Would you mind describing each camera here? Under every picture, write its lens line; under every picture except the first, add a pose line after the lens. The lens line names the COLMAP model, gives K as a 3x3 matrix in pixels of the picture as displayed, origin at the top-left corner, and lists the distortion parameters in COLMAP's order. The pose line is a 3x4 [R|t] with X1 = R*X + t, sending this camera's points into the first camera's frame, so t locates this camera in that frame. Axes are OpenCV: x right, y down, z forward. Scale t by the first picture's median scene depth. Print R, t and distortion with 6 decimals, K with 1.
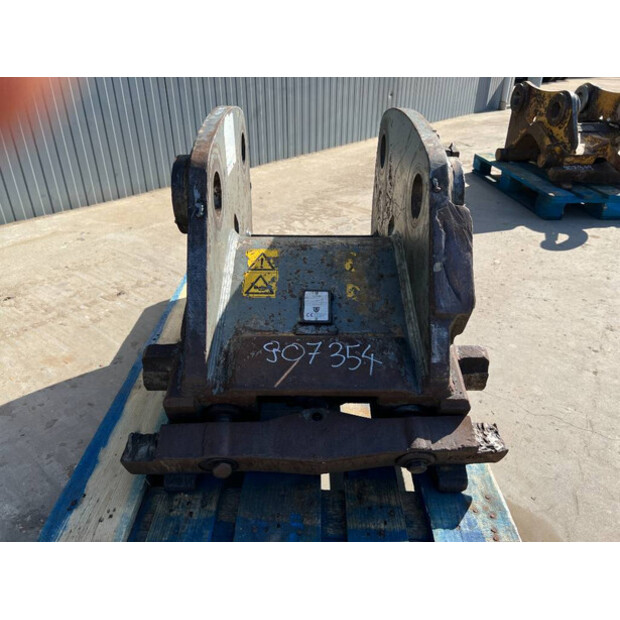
lens RADIAL K [[465.2, 0, 310.5], [0, 465.2, 313.0], [0, 0, 1]] dist [0.029993, -0.048777]
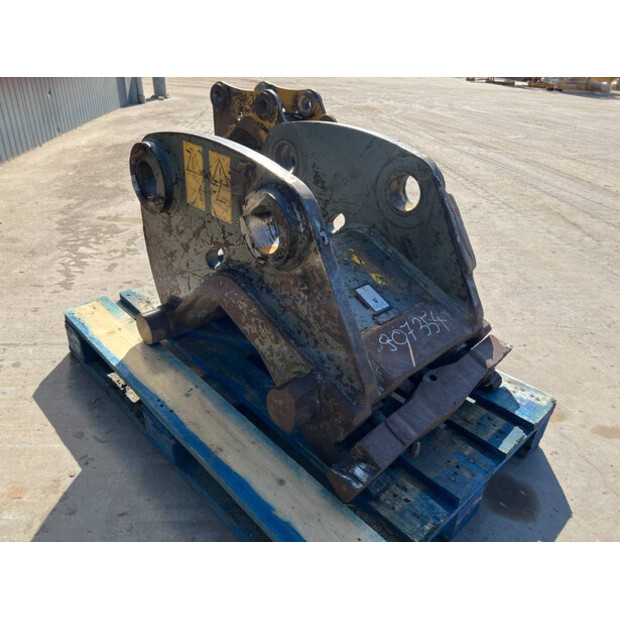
lens RADIAL K [[465.2, 0, 305.5], [0, 465.2, 309.0], [0, 0, 1]] dist [0.029993, -0.048777]
pose [[0.717331, -0.312083, 0.622928, -0.298192], [0.304859, 0.944532, 0.122145, -0.064665], [-0.626496, 0.102287, 0.772684, 0.073862]]
